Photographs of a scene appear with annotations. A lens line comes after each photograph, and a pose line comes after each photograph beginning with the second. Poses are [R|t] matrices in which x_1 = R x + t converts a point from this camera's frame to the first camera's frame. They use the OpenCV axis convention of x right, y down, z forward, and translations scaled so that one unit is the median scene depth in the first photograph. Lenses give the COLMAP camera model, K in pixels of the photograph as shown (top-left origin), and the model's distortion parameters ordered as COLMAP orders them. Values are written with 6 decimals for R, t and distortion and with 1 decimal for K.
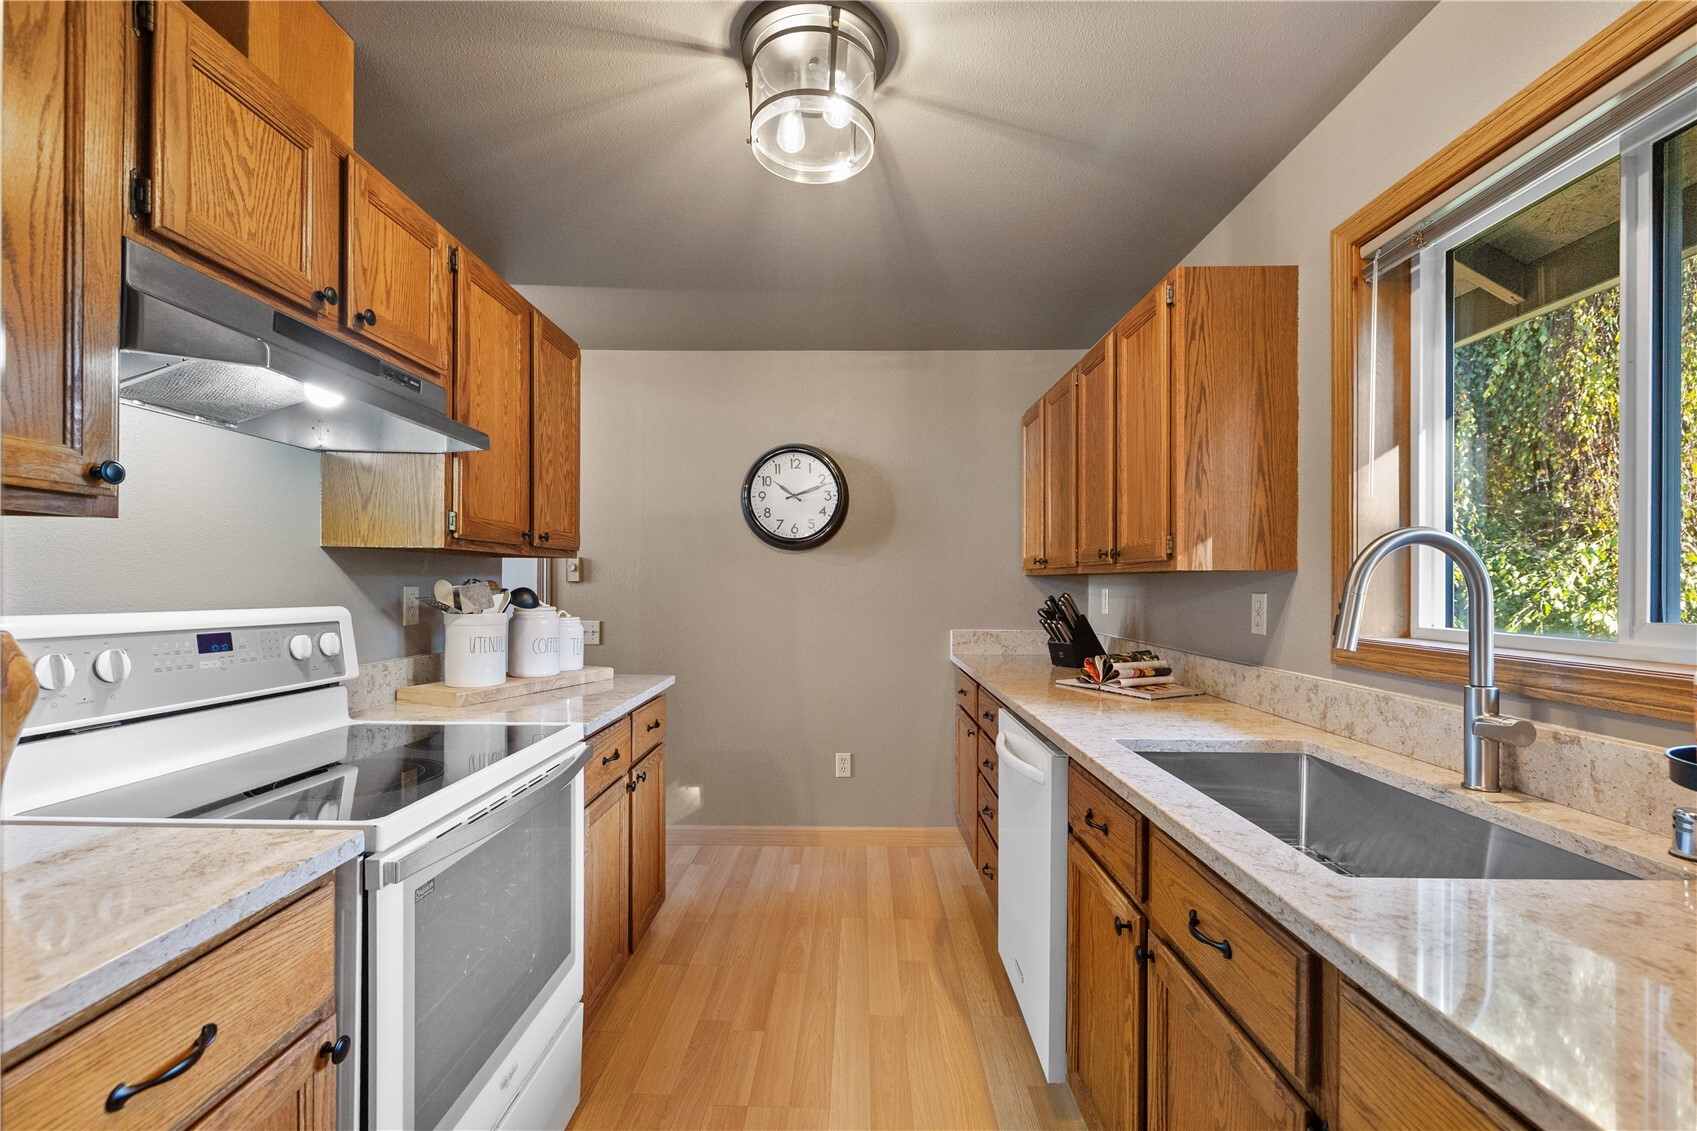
lens RADIAL K [[724.5, 0, 843.5], [0, 724.5, 586.2], [0, 0, 1]] dist [-0.001015, -0.000407]
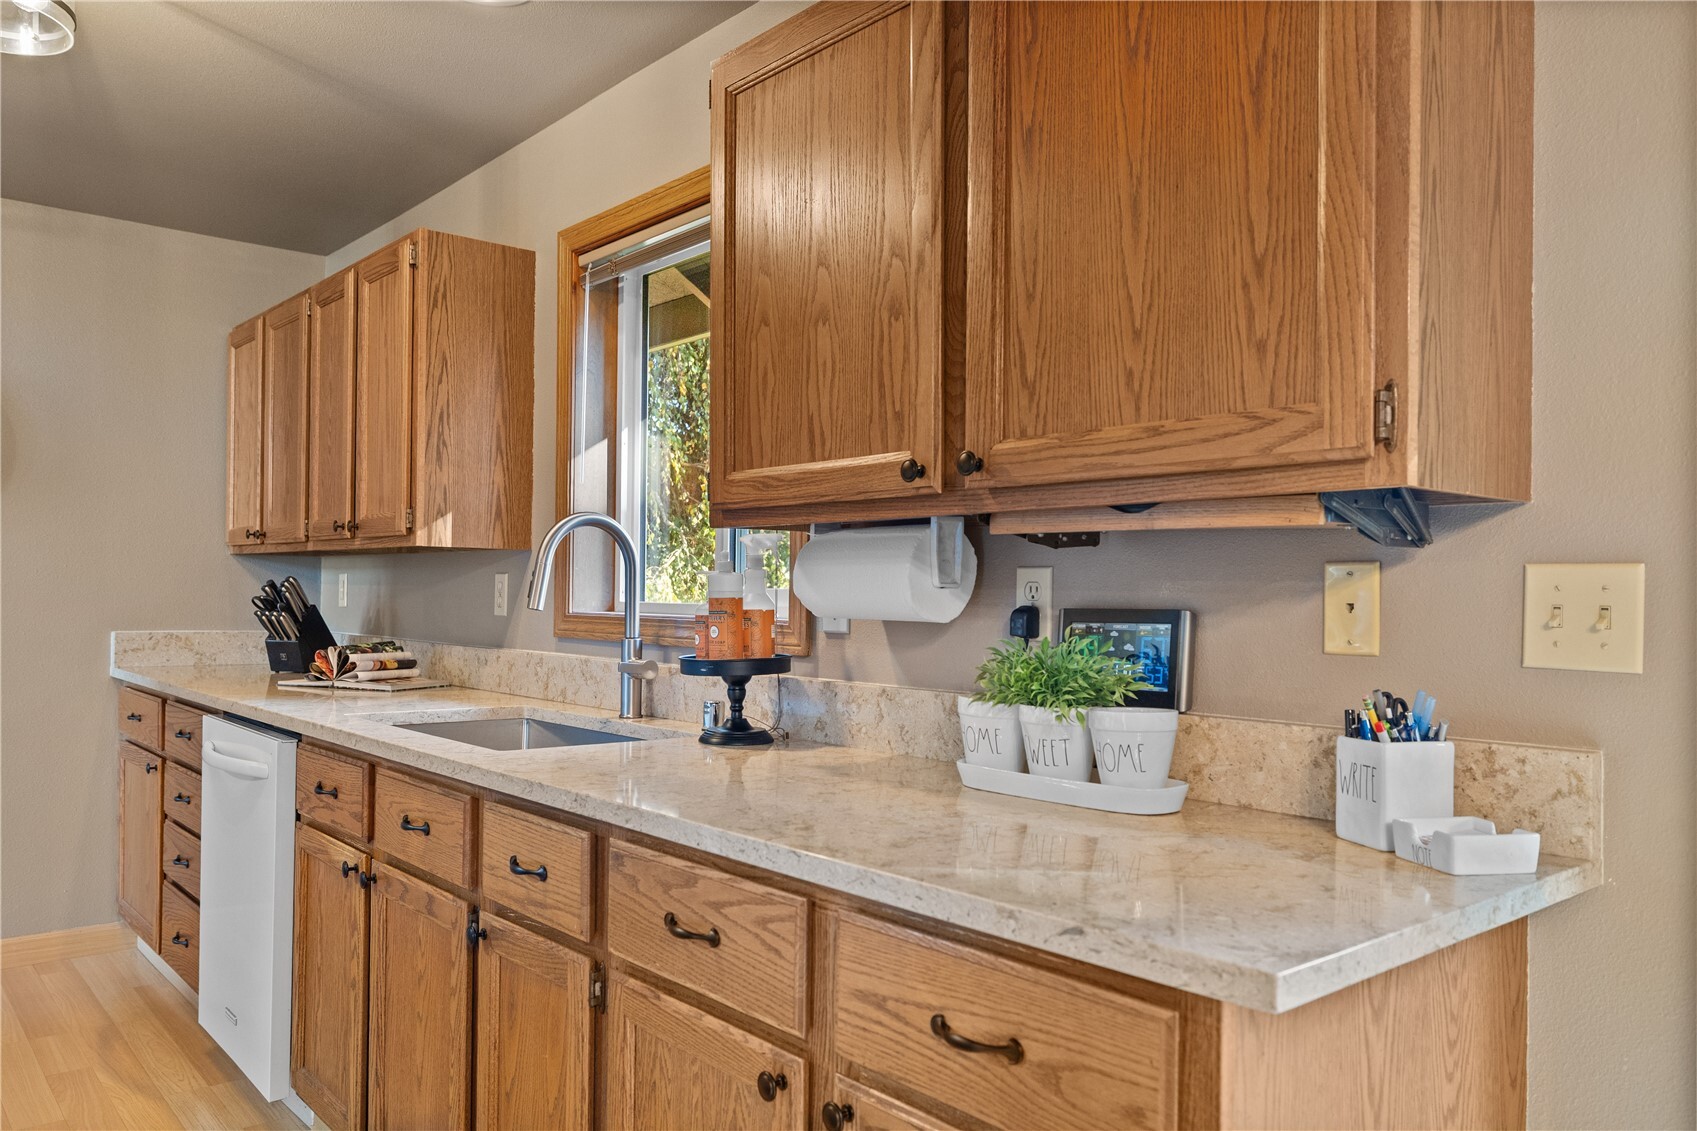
lens RADIAL K [[1231.7, 0, 829.1], [0, 1231.7, 589.8], [0, 0, 1]] dist [0.004107, -0.007766]
pose [[0.753648, 0.011112, 0.657184, -0.183989], [-0.010153, 0.999935, -0.005264, 0.036806], [-0.657199, -0.002705, 0.753712, -0.545799]]
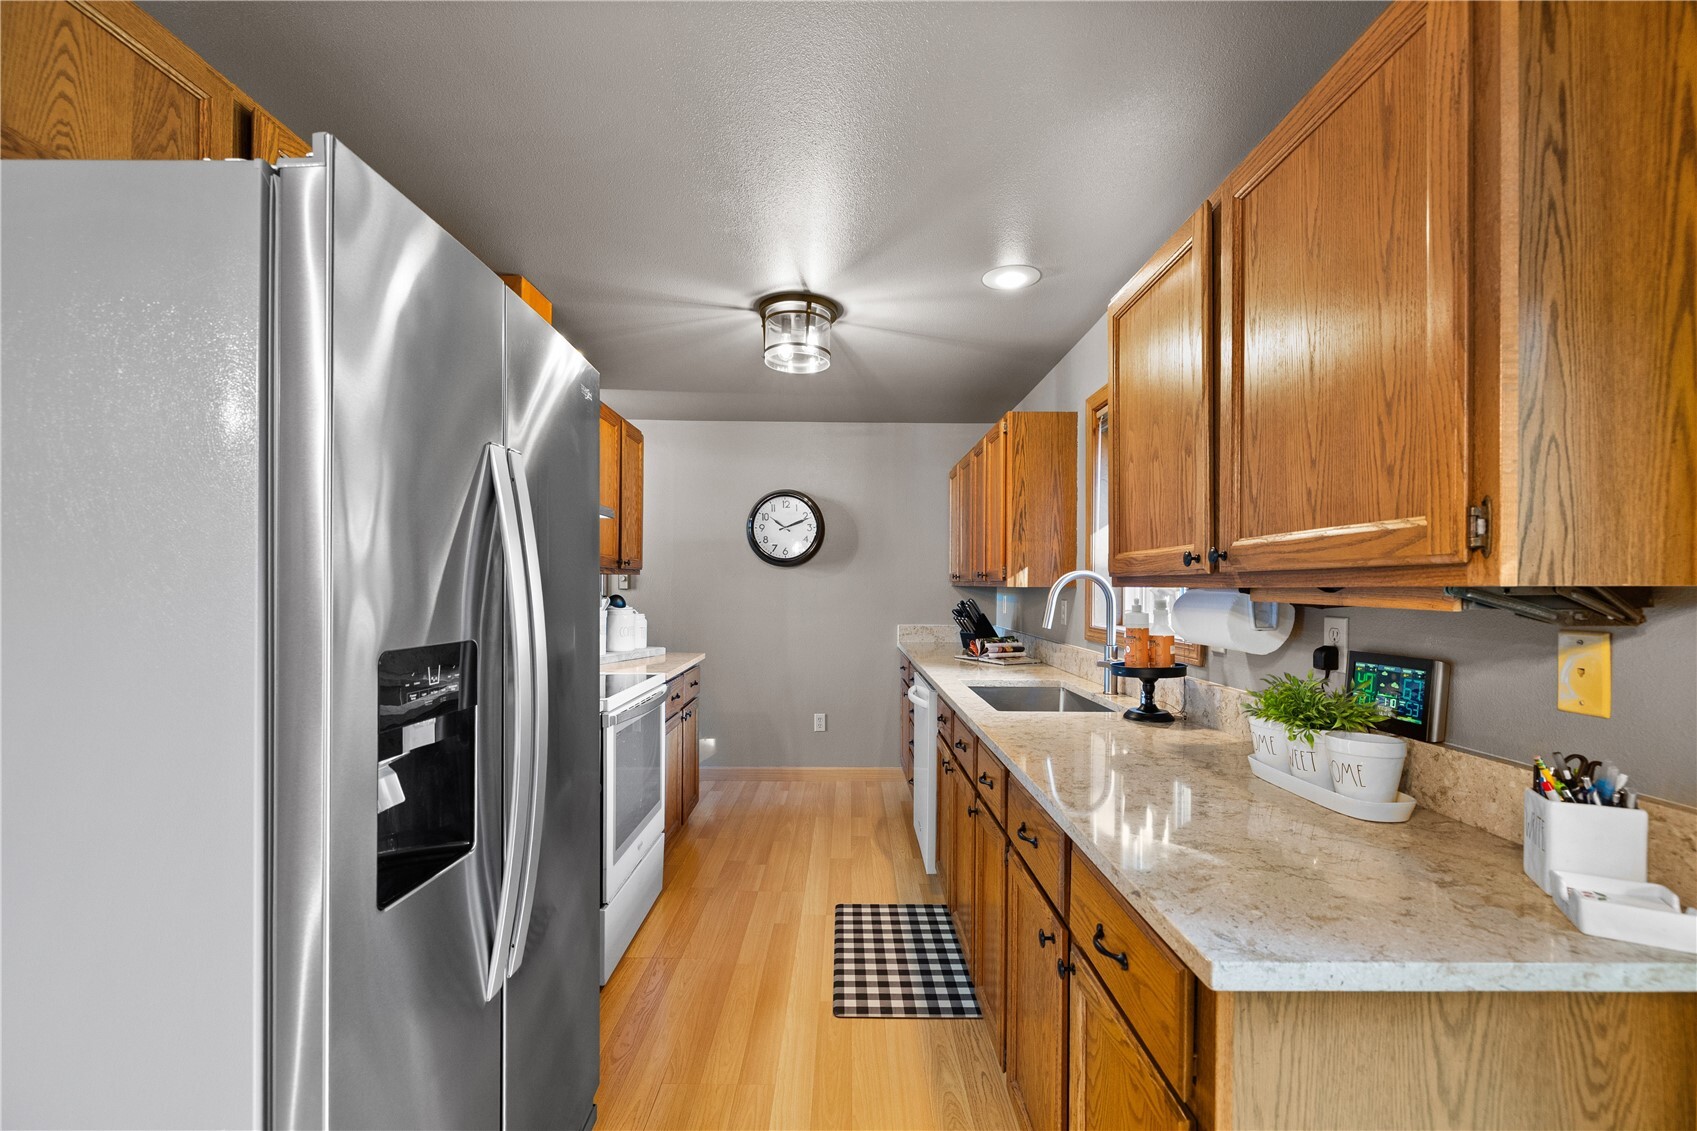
lens RADIAL K [[724.5, 0, 848.0], [0, 724.5, 587.0], [0, 0, 1]] dist [-0.001015, -0.000407]
pose [[0.999743, 0.004259, 0.022248, 0.038691], [-0.004227, 0.999990, -0.001485, -0.016721], [-0.022254, 0.001391, 0.999751, -0.678721]]
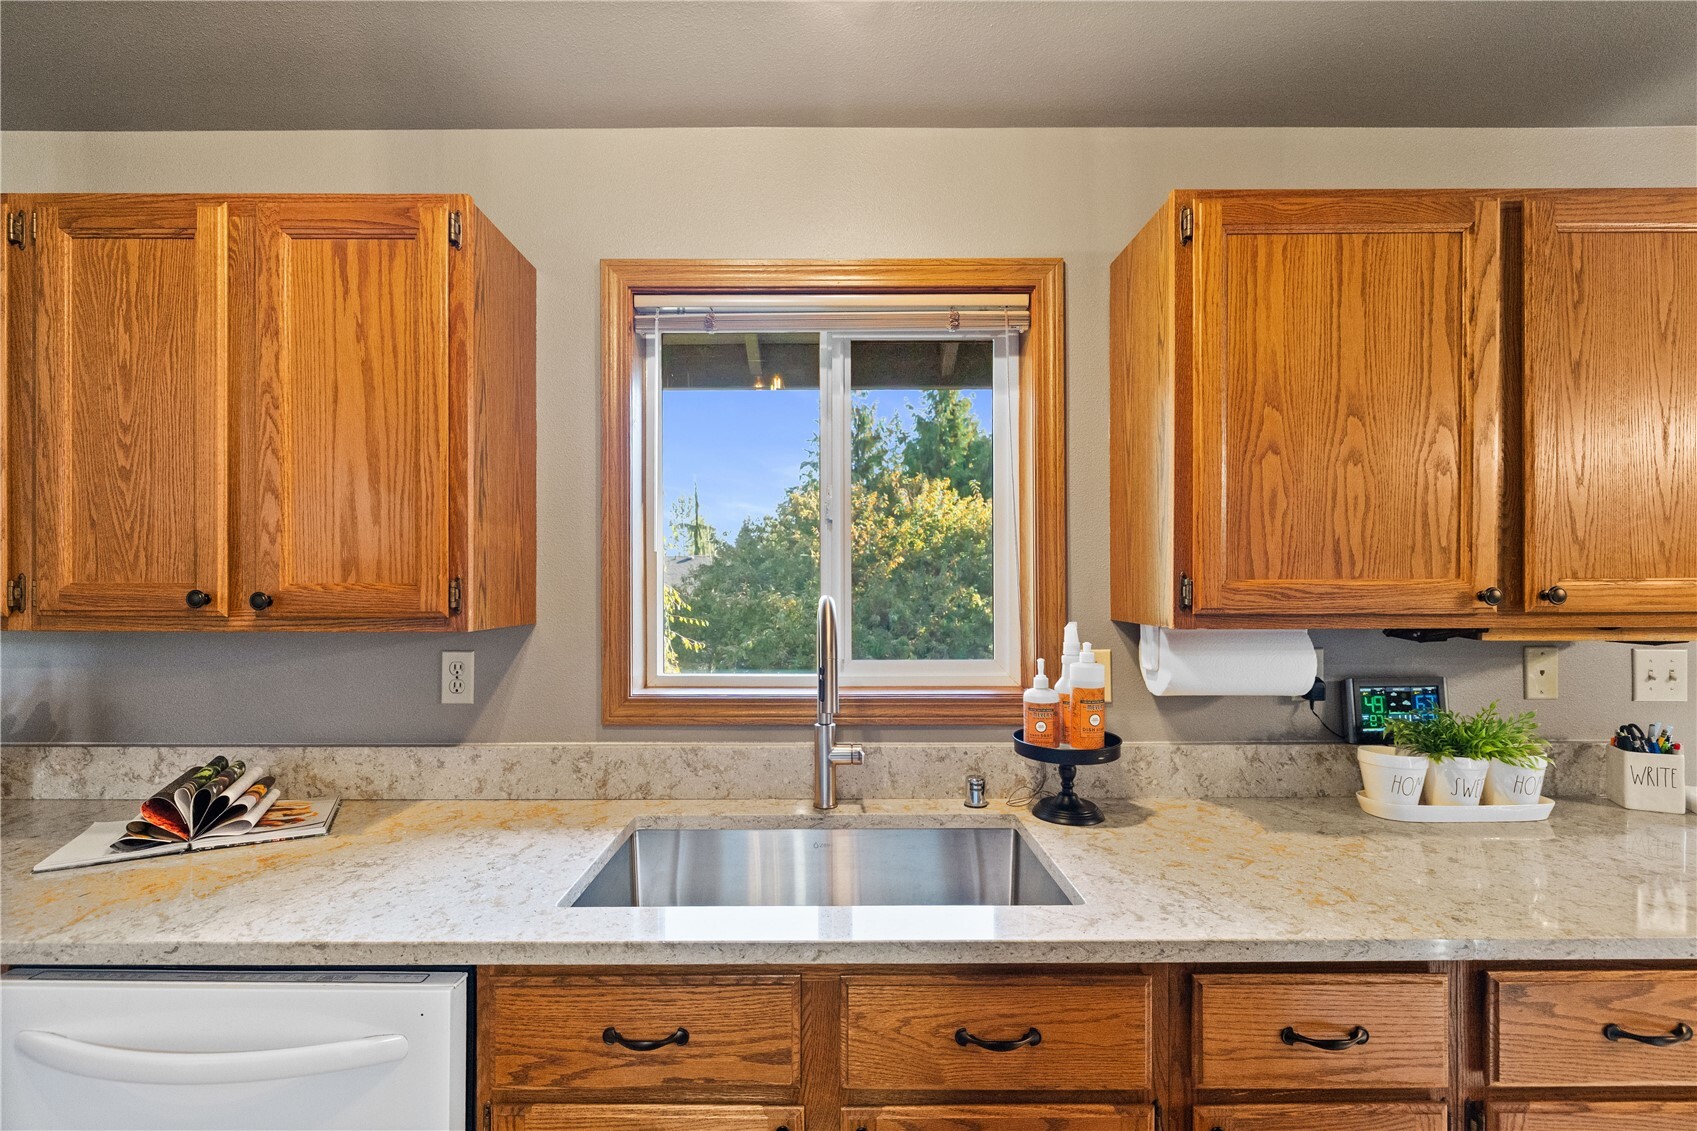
lens RADIAL K [[724.5, 0, 827.0], [0, 724.5, 591.7], [0, 0, 1]] dist [-0.001015, -0.000407]
pose [[-0.013338, -0.005295, 0.999897, -0.223857], [0.006138, 0.999967, 0.005377, -0.058541], [-0.999892, 0.006209, -0.013305, 0.621457]]
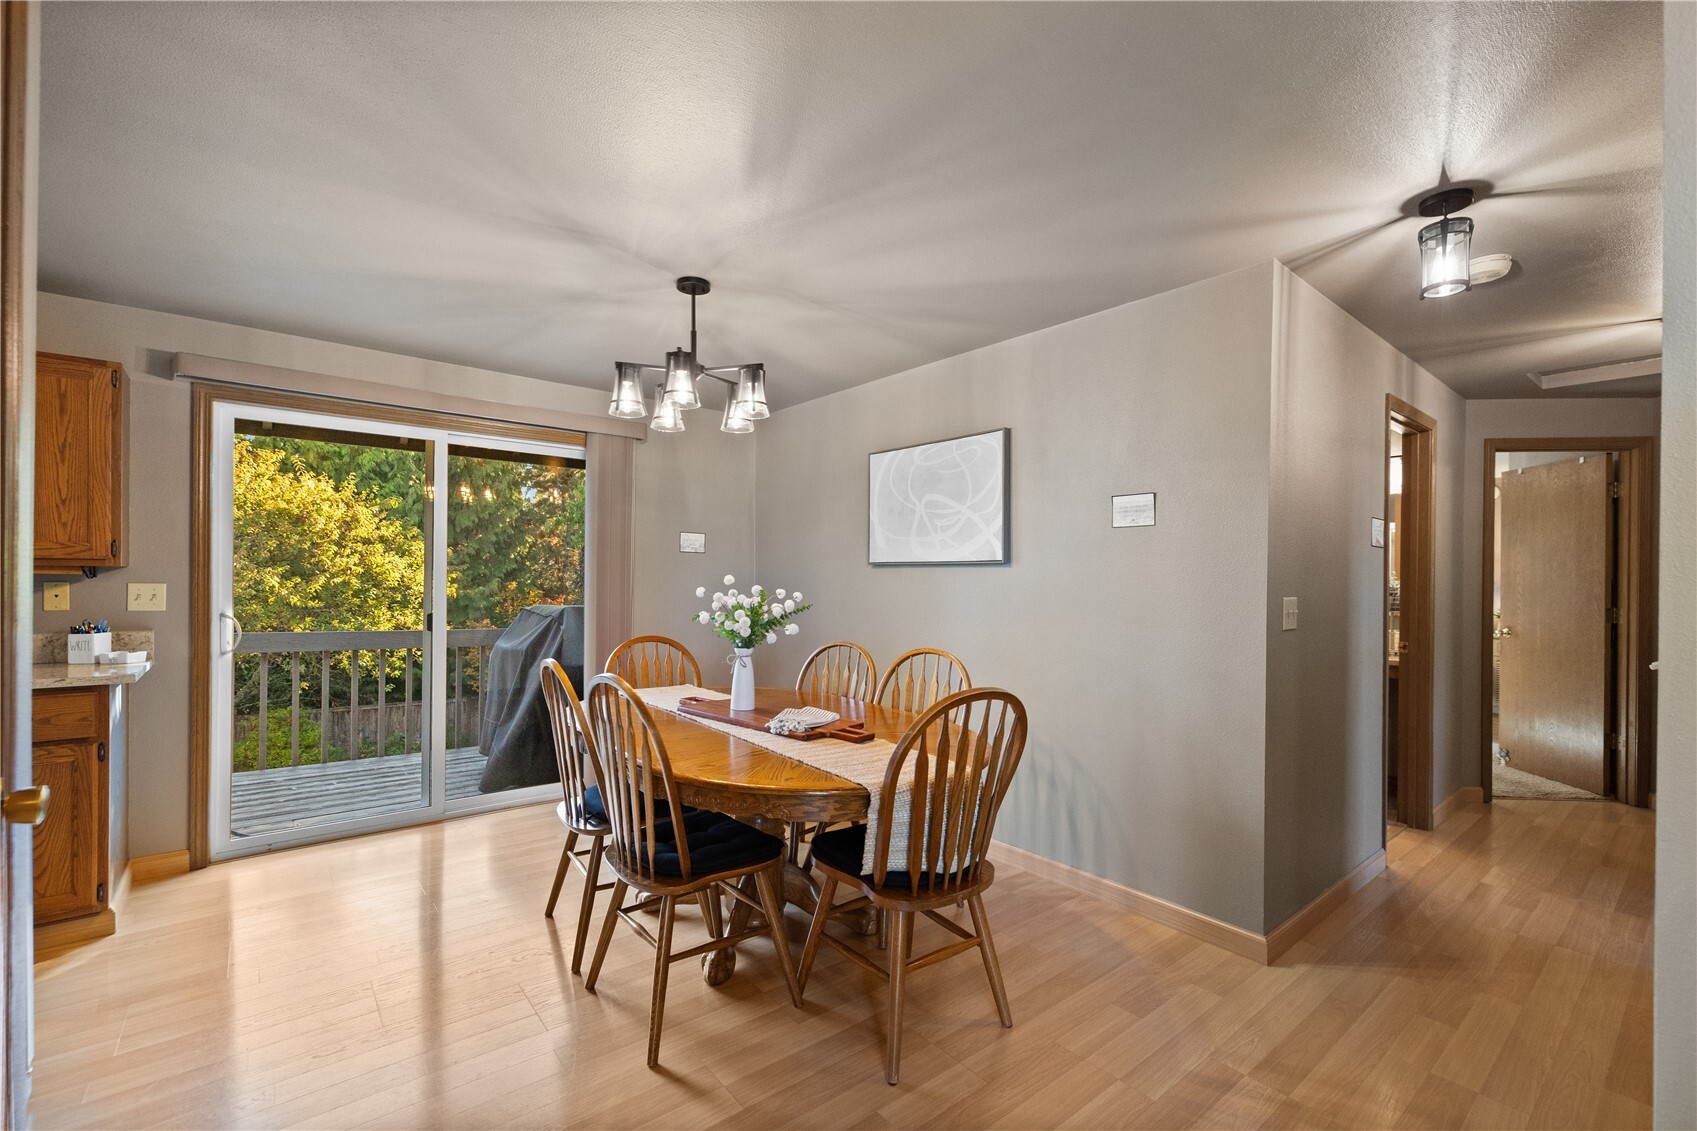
lens RADIAL K [[724.5, 0, 848.1], [0, 724.5, 580.3], [0, 0, 1]] dist [-0.001015, -0.000407]
pose [[-0.651506, -0.009657, 0.758582, -1.556310], [-0.008325, 0.999950, 0.005581, -0.012491], [-0.758598, -0.002679, -0.651553, -0.437260]]
